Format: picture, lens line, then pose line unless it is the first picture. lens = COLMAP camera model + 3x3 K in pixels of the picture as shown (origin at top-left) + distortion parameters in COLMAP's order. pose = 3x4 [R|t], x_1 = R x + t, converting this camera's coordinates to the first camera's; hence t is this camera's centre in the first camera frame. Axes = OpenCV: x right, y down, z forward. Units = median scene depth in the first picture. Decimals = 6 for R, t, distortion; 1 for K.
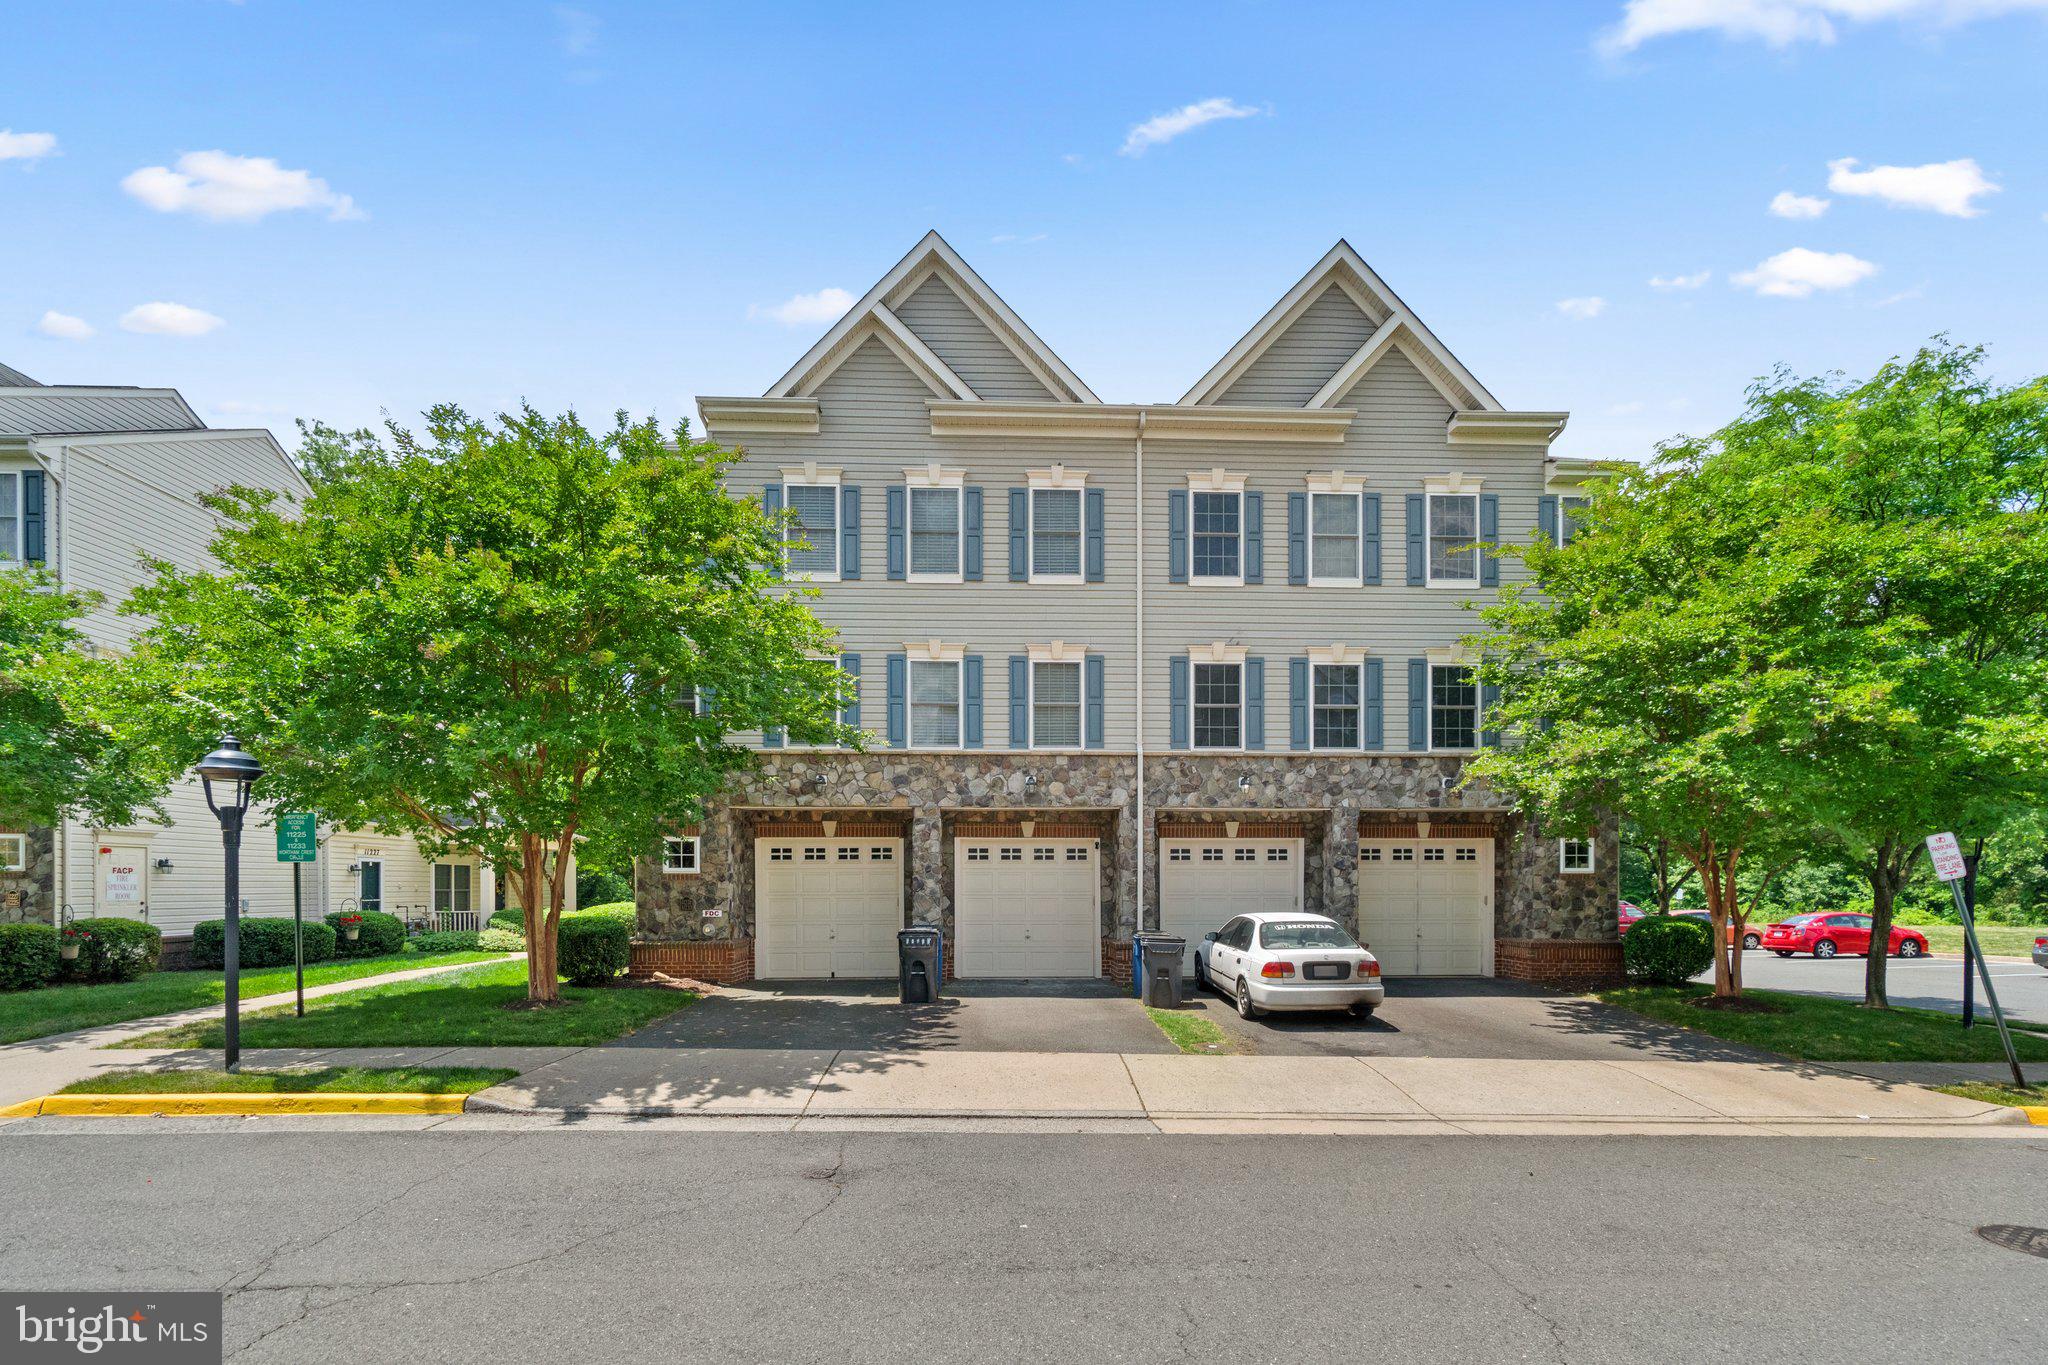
lens RADIAL K [[839.4, 0, 1023.9], [0, 839.4, 807.5], [0, 0, 1]] dist [-0.003001, -0.000159]
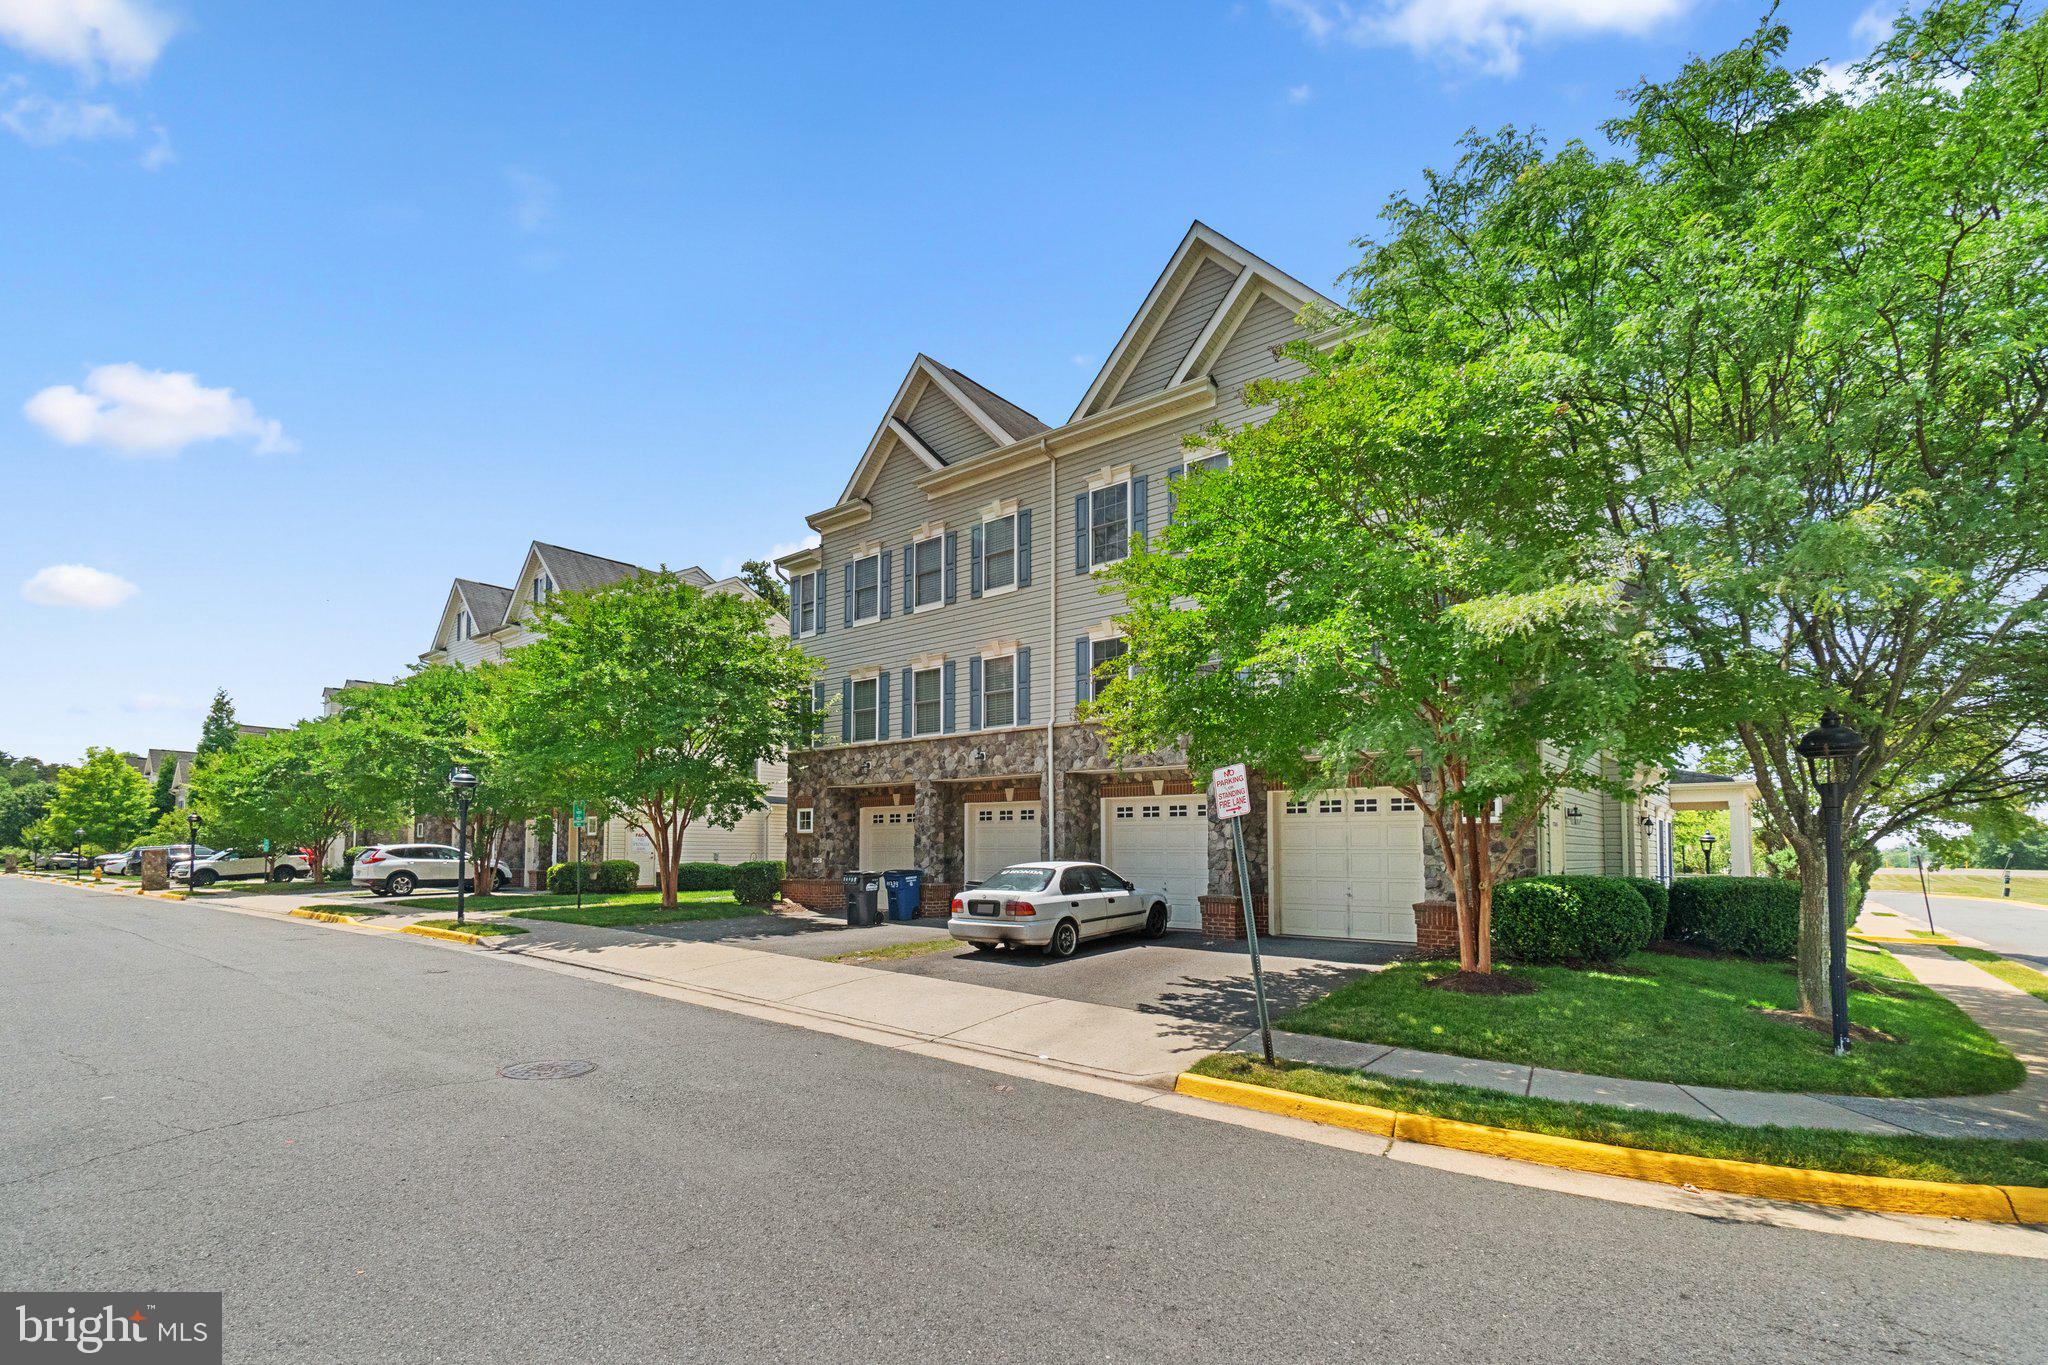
lens RADIAL K [[888.6, 0, 1016.6], [0, 888.6, 676.5], [0, 0, 1]] dist [0.001036, 0.000175]
pose [[0.760584, -0.119519, -0.638144, 0.895026], [0.060613, 0.991688, -0.113493, 0.004210], [0.646404, 0.047641, 0.761506, 0.024572]]
